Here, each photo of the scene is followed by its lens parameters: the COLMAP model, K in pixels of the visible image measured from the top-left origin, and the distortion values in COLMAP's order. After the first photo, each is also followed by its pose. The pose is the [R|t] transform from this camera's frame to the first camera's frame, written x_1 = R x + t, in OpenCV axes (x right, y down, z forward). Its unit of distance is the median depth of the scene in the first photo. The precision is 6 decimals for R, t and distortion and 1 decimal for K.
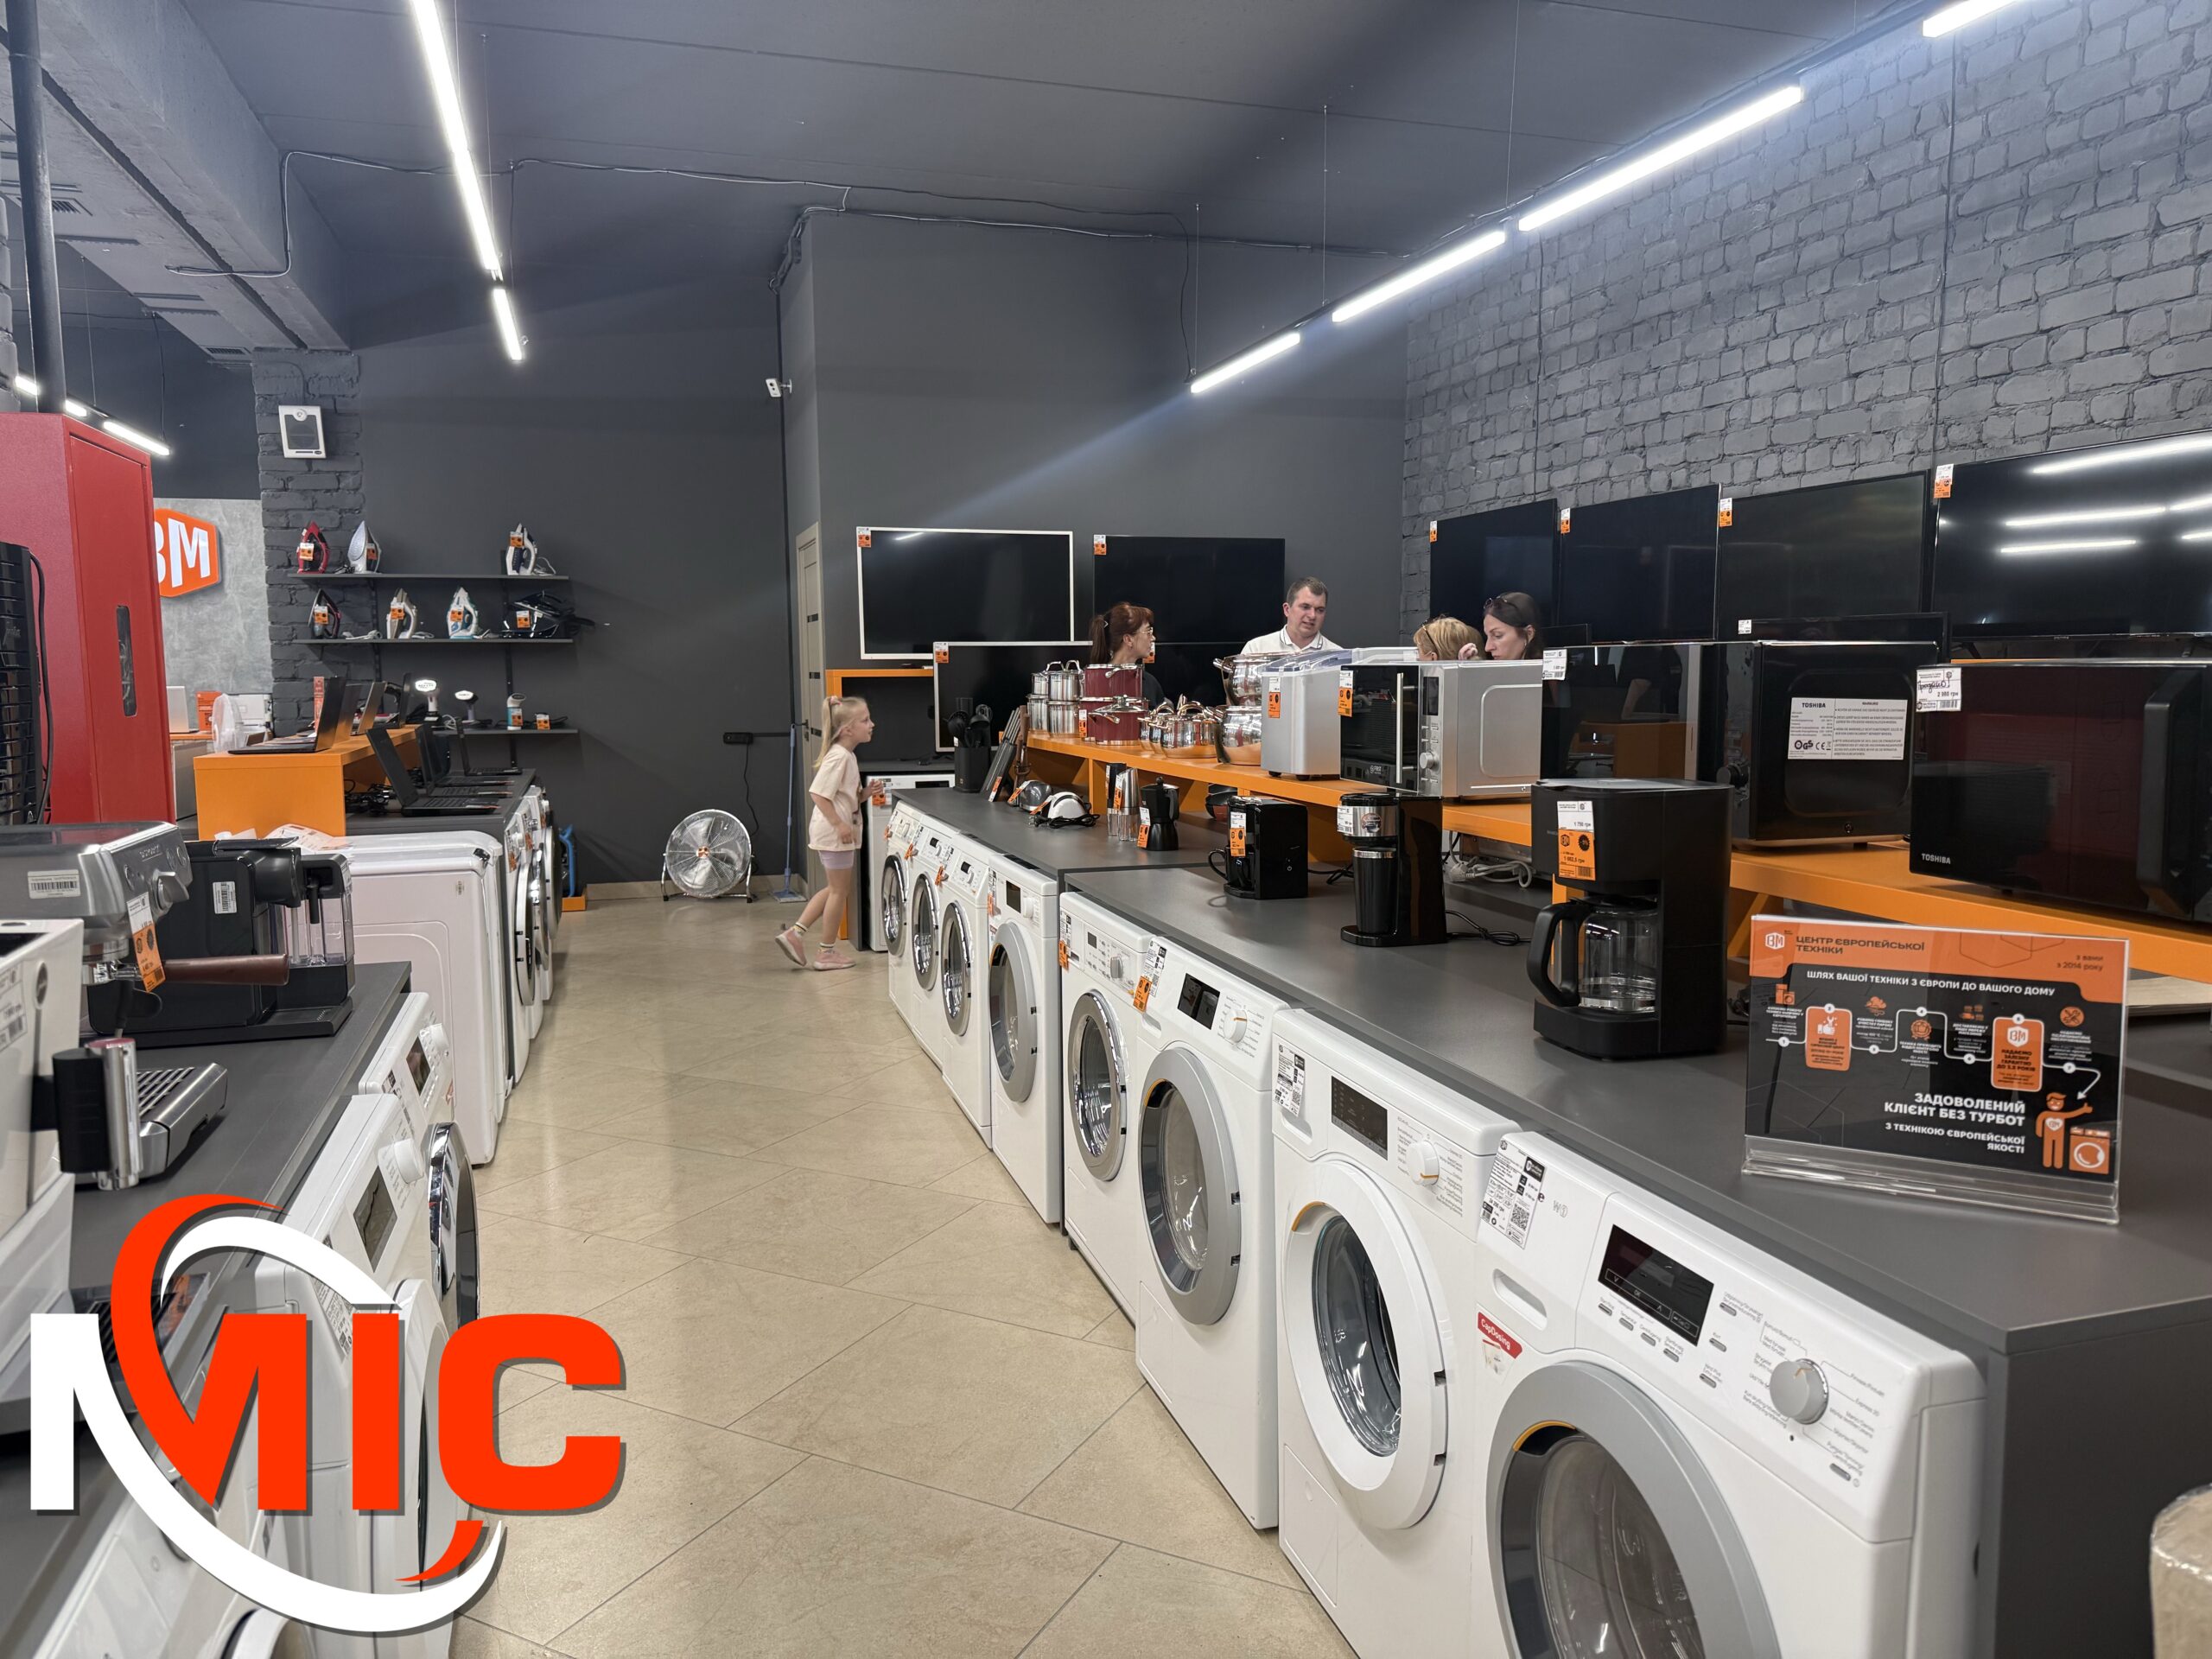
lens RADIAL K [[1555.7, 0, 1099.5], [0, 1555.7, 819.2], [0, 0, 1]] dist [-0.004167, 0.008464]
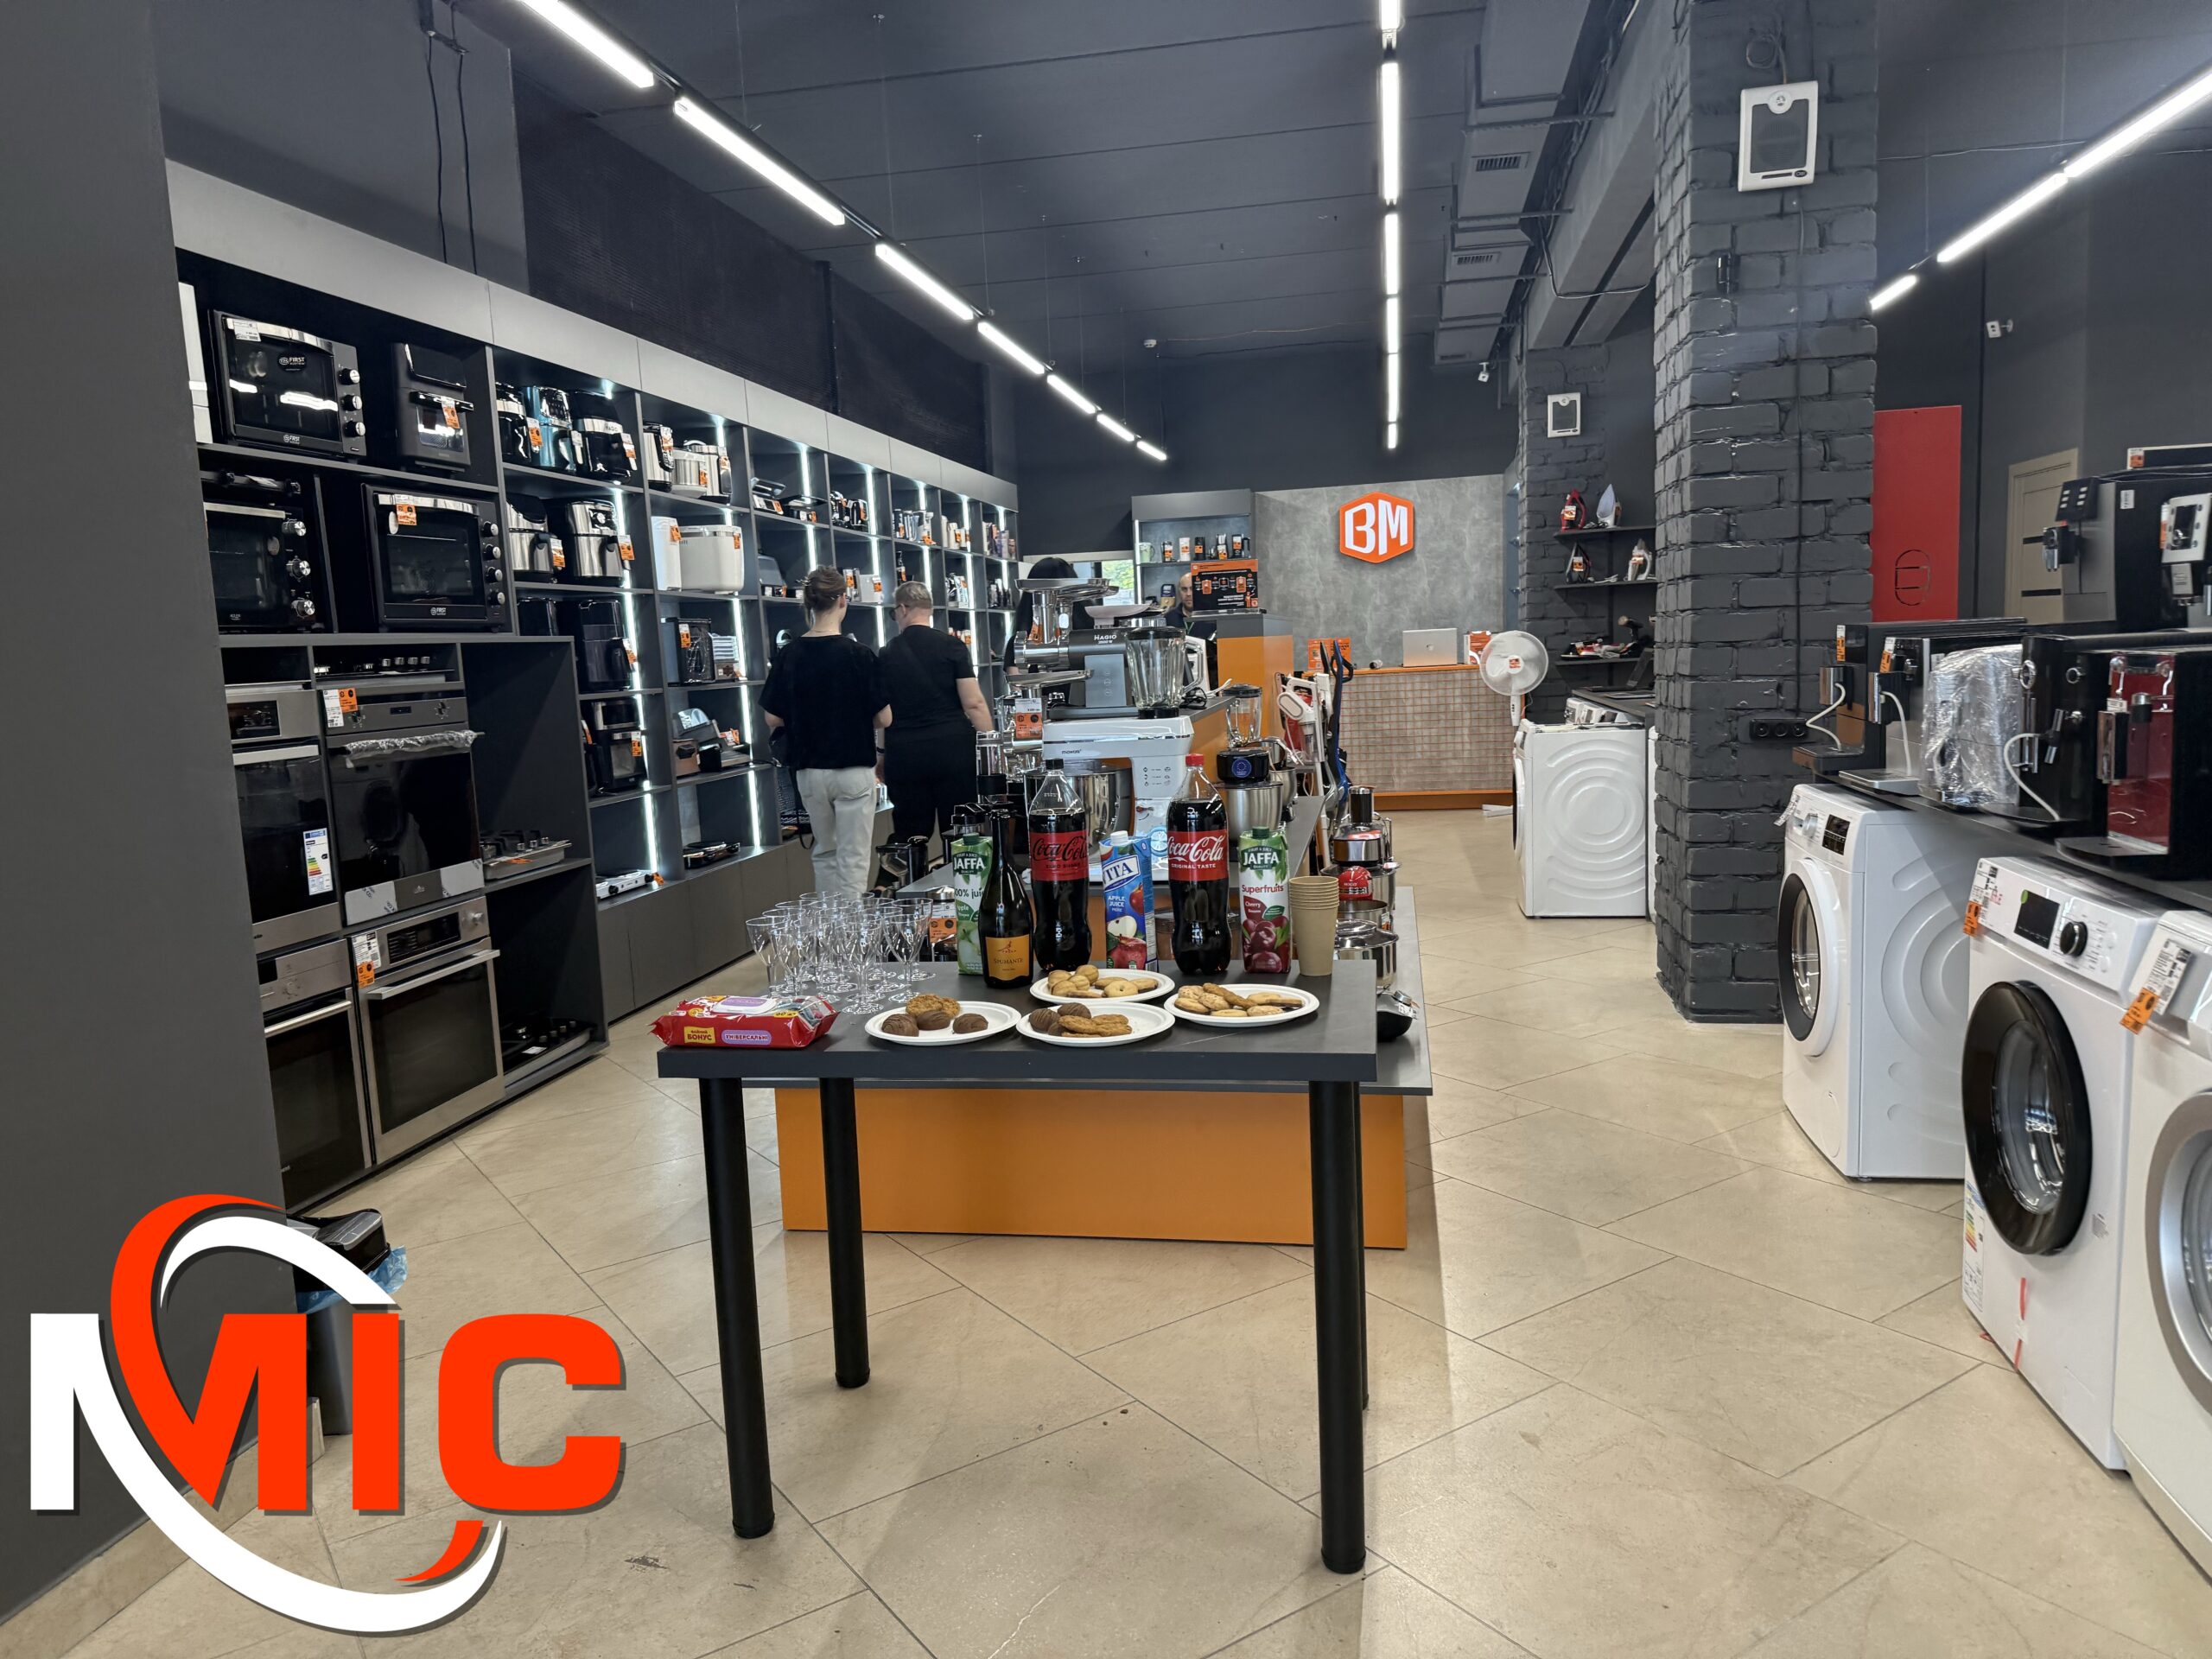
lens RADIAL K [[1541.2, 0, 1093.9], [0, 1541.2, 829.8], [0, 0, 1]] dist [0.147179, -0.219097]
pose [[0.881169, 0.023908, -0.472197, -0.248432], [-0.008505, 0.999361, 0.034728, 0.039461], [0.472726, -0.026586, 0.880808, -0.281149]]
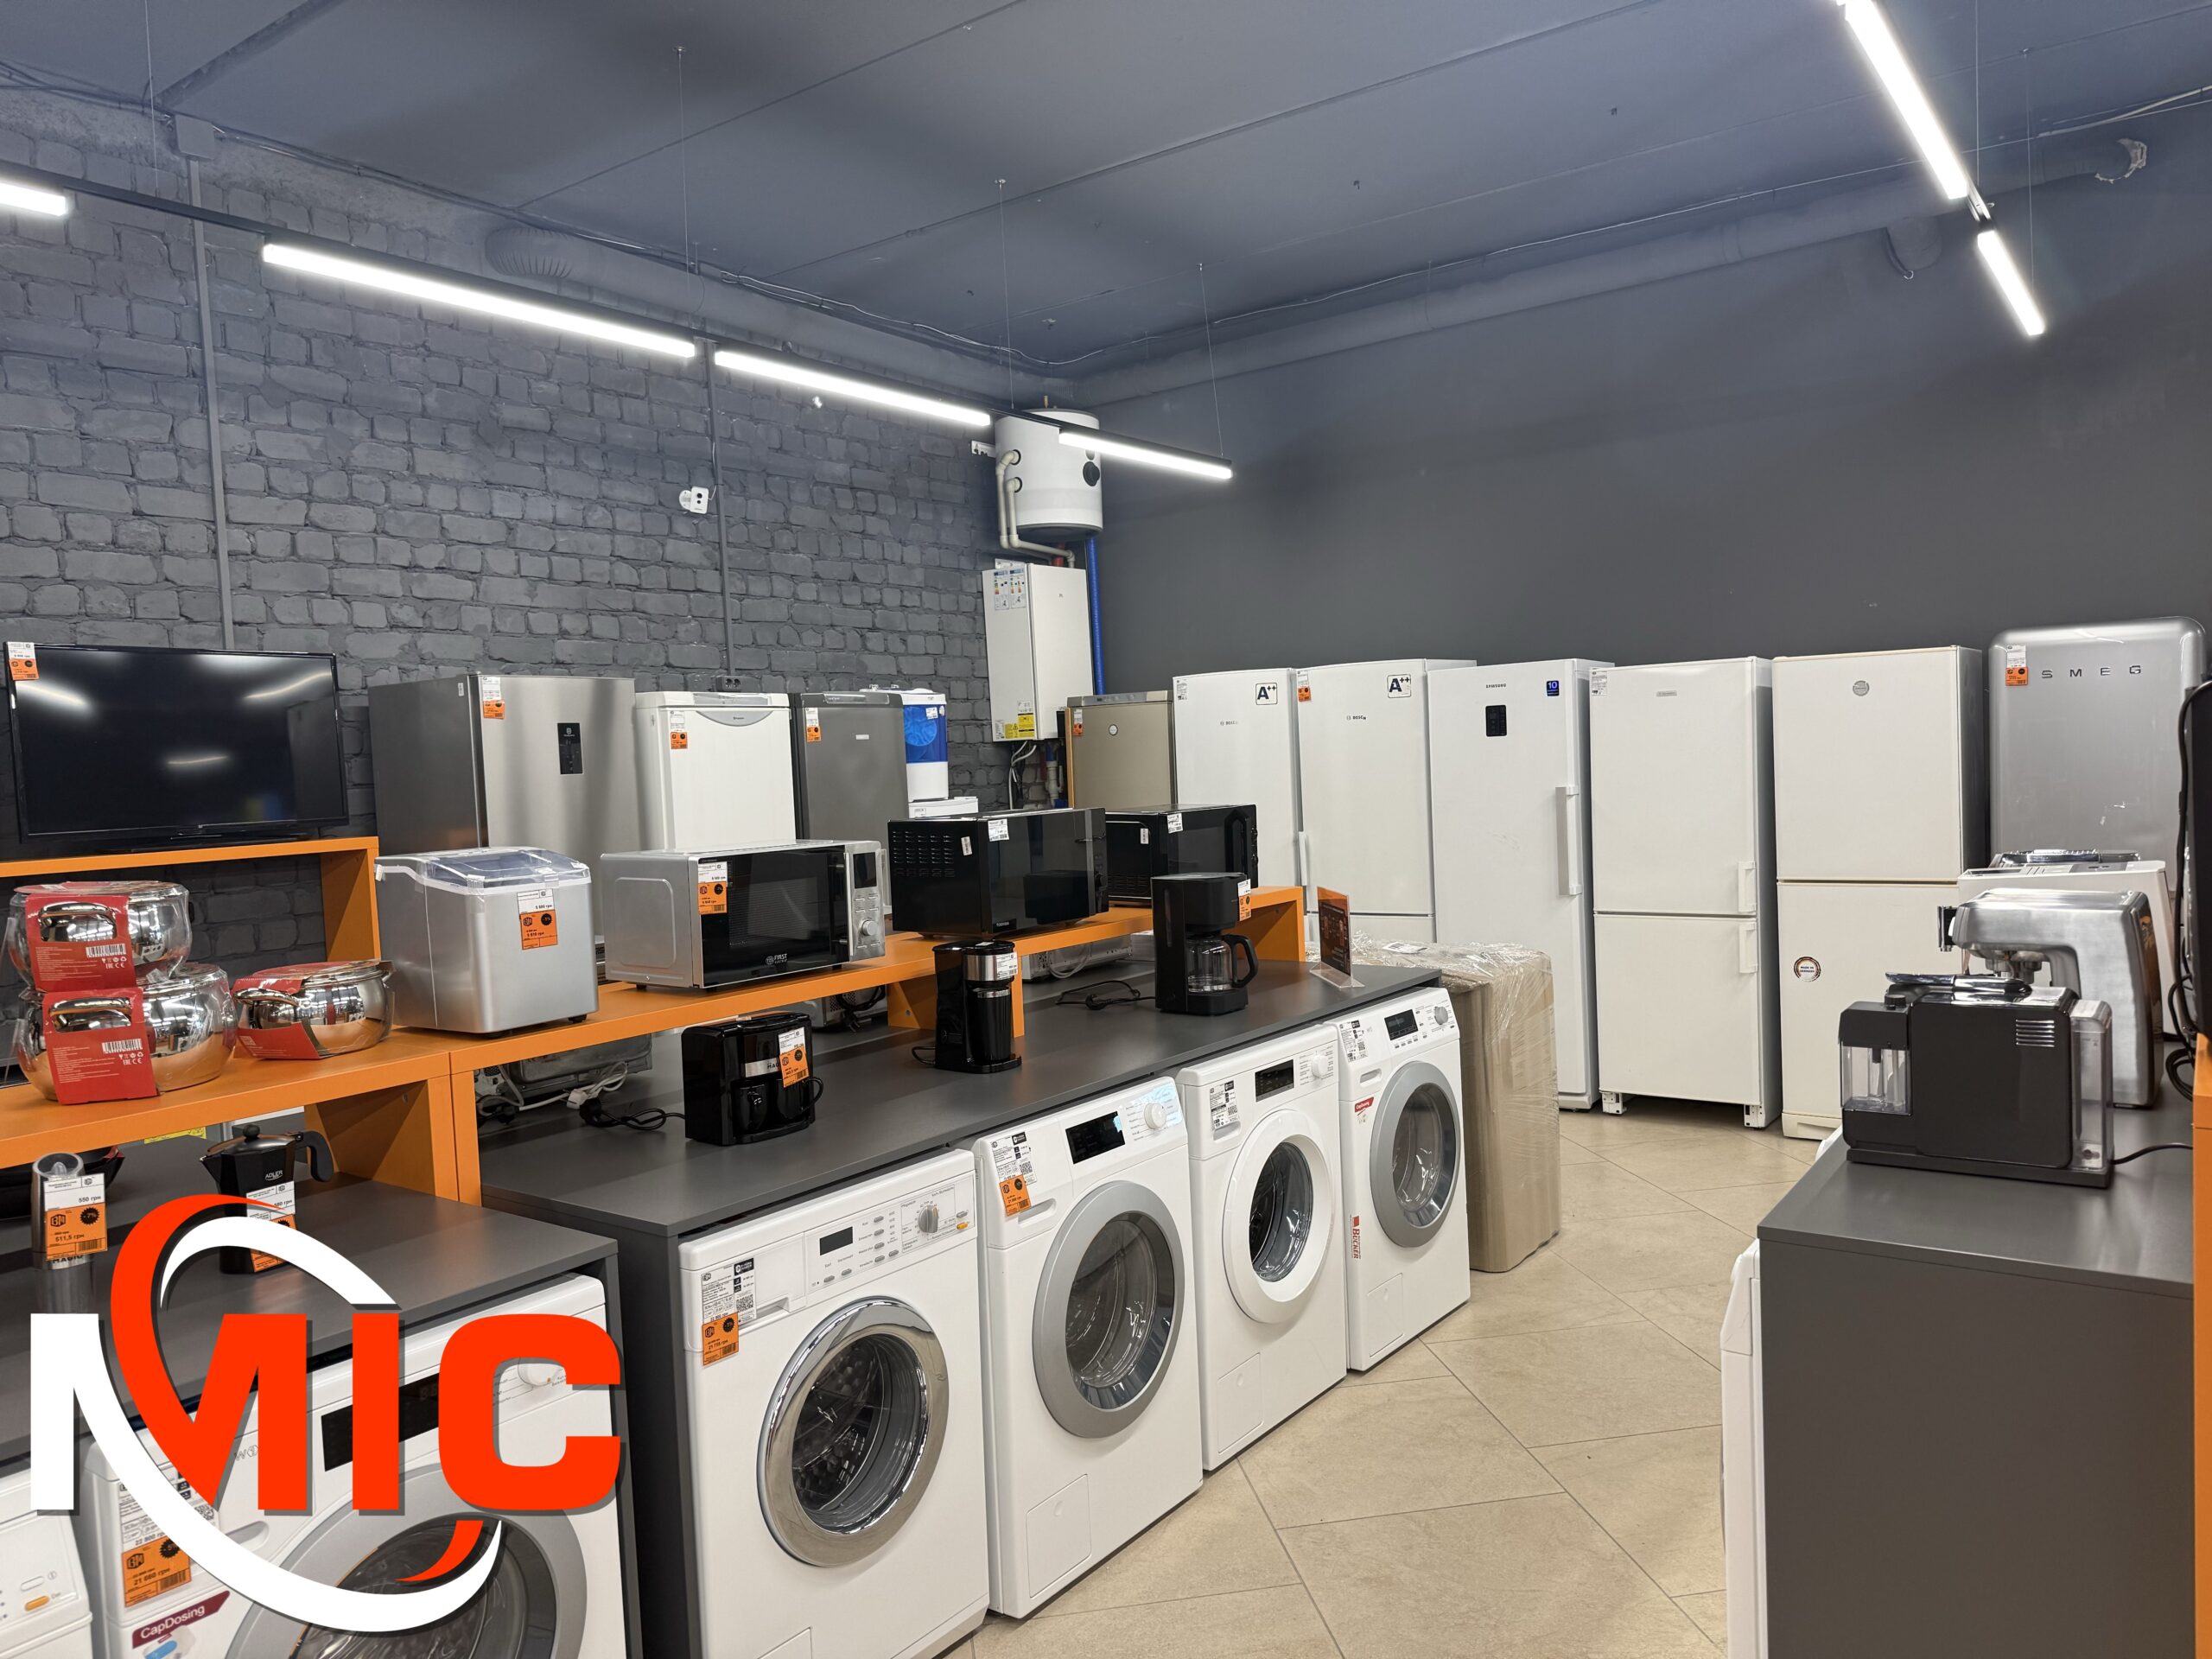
lens RADIAL K [[1541.2, 0, 1093.9], [0, 1541.2, 829.8], [0, 0, 1]] dist [0.147179, -0.219097]
pose [[-0.612011, -0.004726, 0.790835, -0.260737], [0.125798, 0.986668, 0.103249, -0.068099], [-0.780780, 0.162675, -0.603258, 0.516599]]
